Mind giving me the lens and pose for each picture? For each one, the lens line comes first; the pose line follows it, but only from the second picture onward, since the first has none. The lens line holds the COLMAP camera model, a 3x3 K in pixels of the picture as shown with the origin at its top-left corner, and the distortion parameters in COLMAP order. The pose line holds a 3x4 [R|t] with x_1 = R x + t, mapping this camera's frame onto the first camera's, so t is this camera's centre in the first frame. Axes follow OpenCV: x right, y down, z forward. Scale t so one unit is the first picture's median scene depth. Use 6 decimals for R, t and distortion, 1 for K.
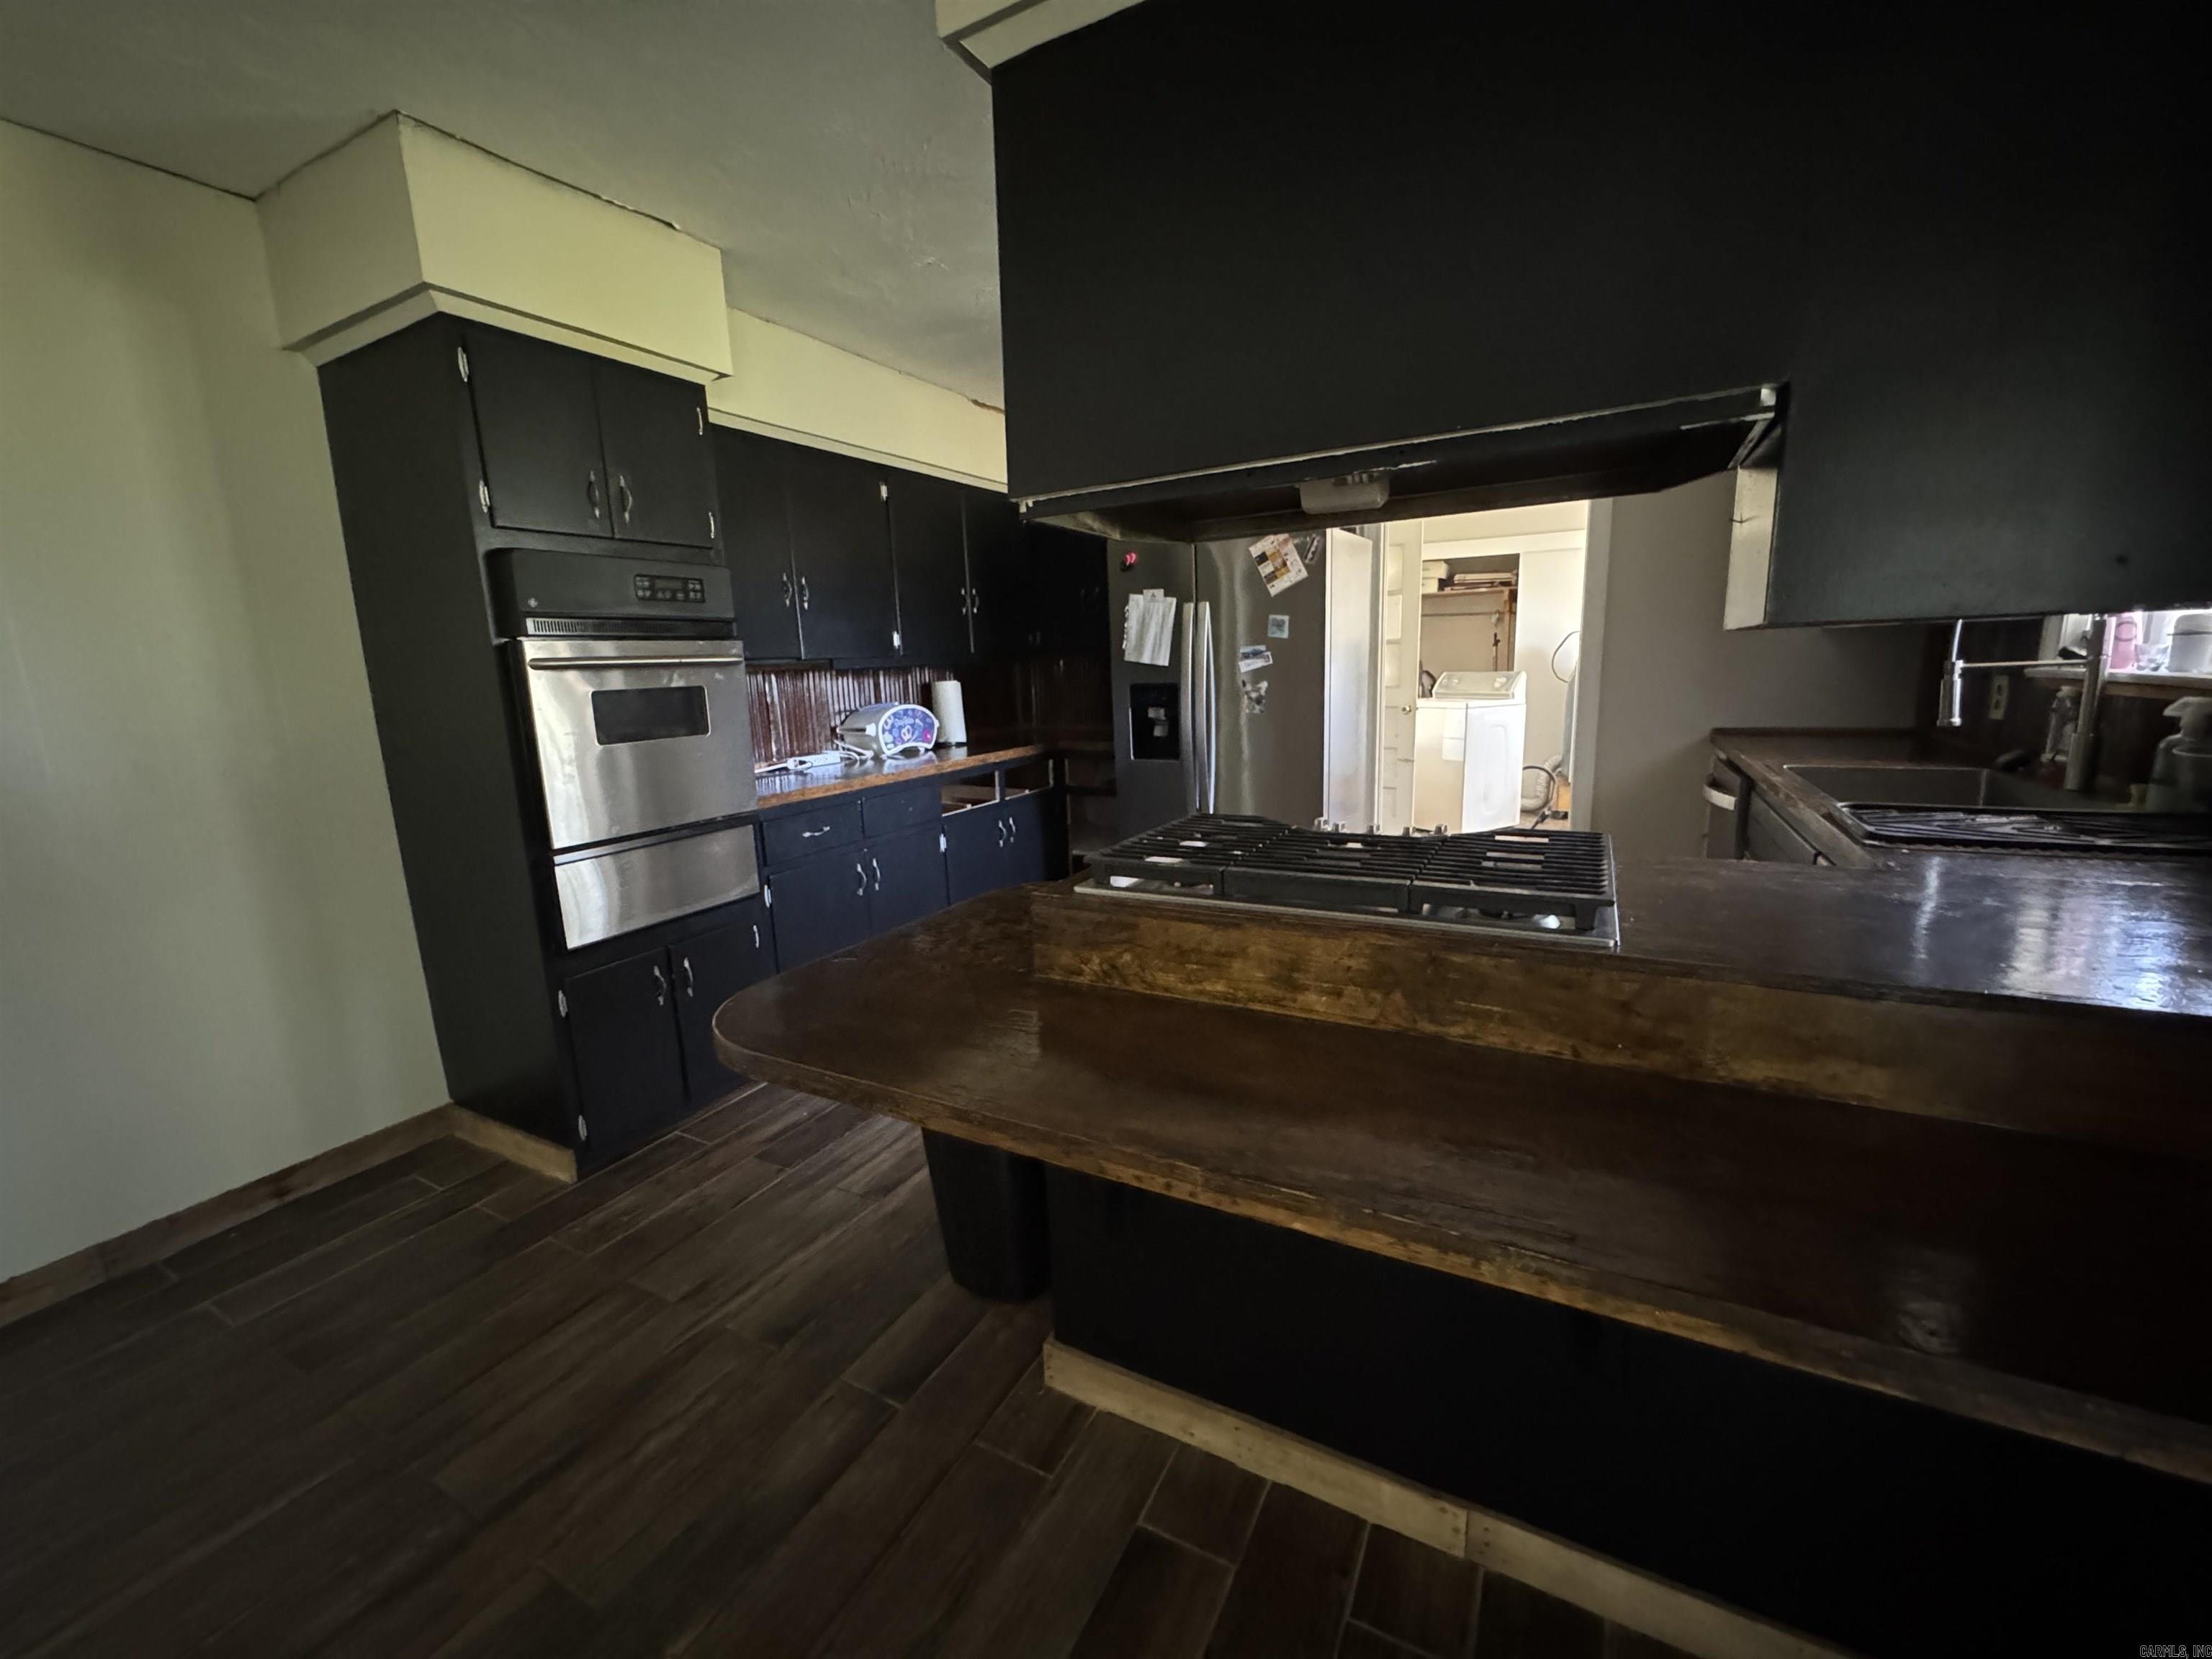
lens RADIAL K [[881.6, 0, 1103.1], [0, 881.6, 837.2], [0, 0, 1]] dist [-0.005678, 0.001002]
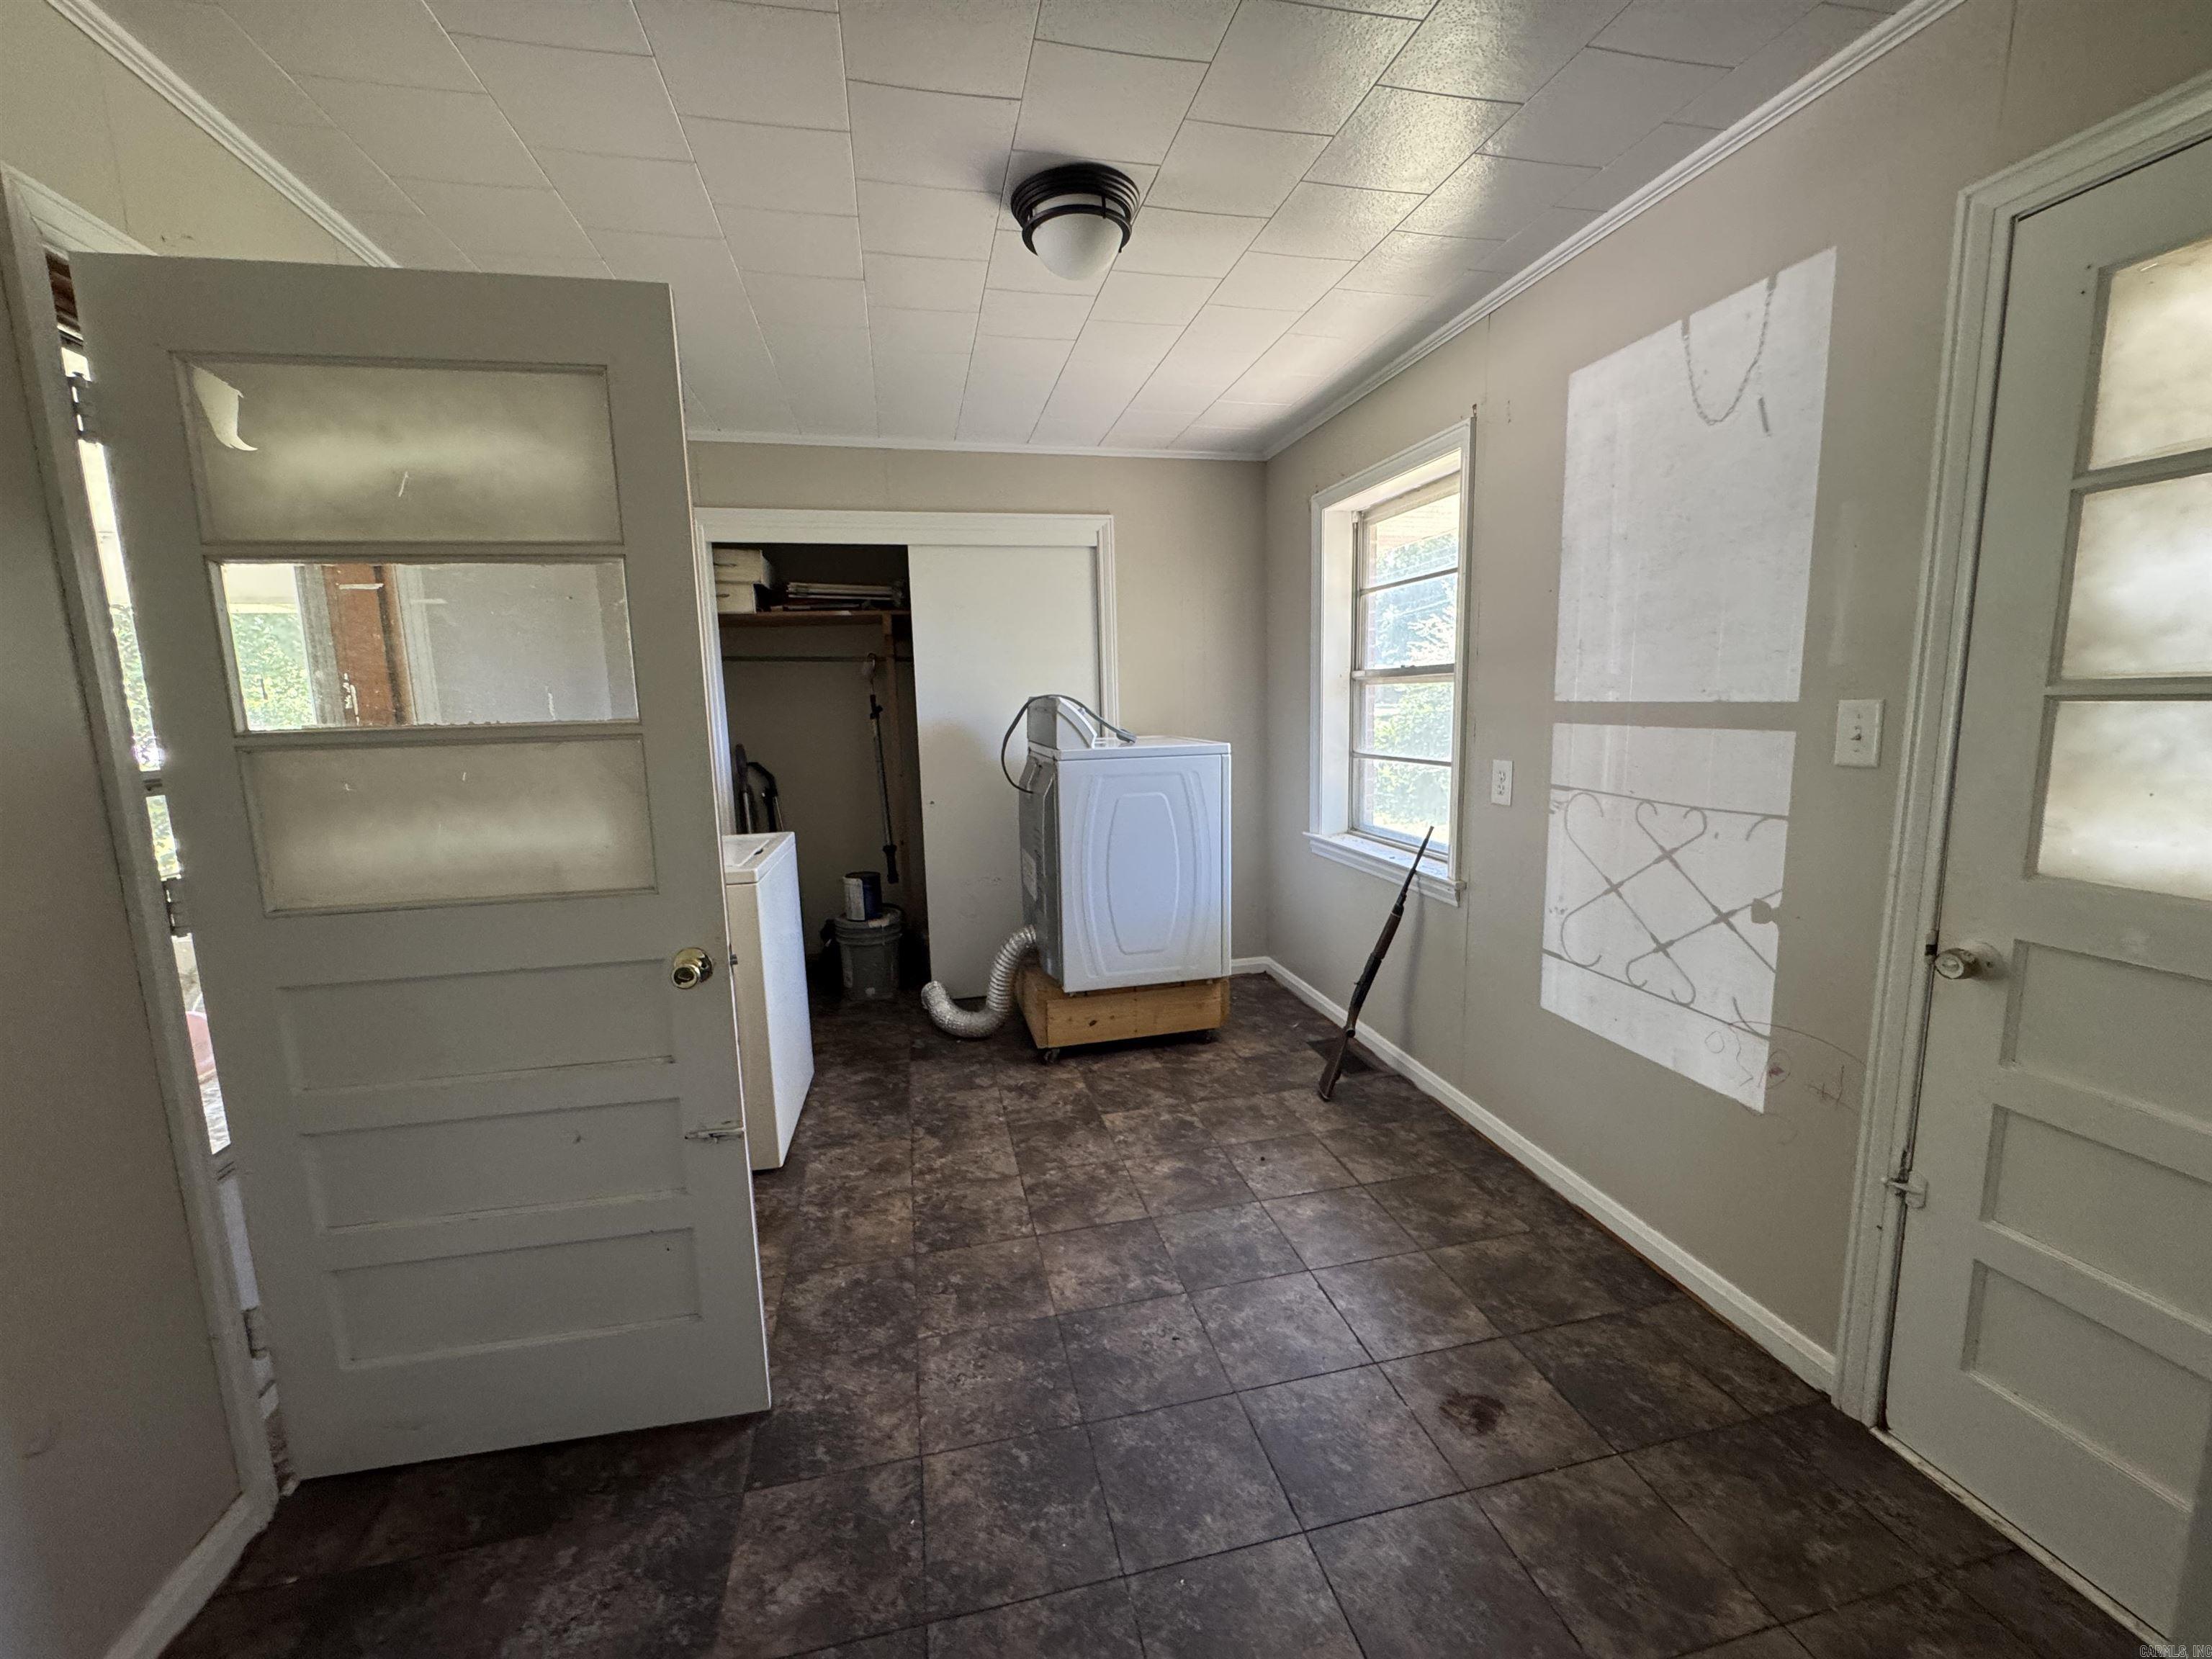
lens RADIAL K [[881.6, 0, 1110.6], [0, 881.6, 832.0], [0, 0, 1]] dist [-0.005678, 0.001002]
pose [[0.752207, -0.081540, 0.653862, 0.194319], [0.126863, 0.991670, -0.022278, -0.118102], [-0.646599, 0.099709, 0.756286, 0.506021]]
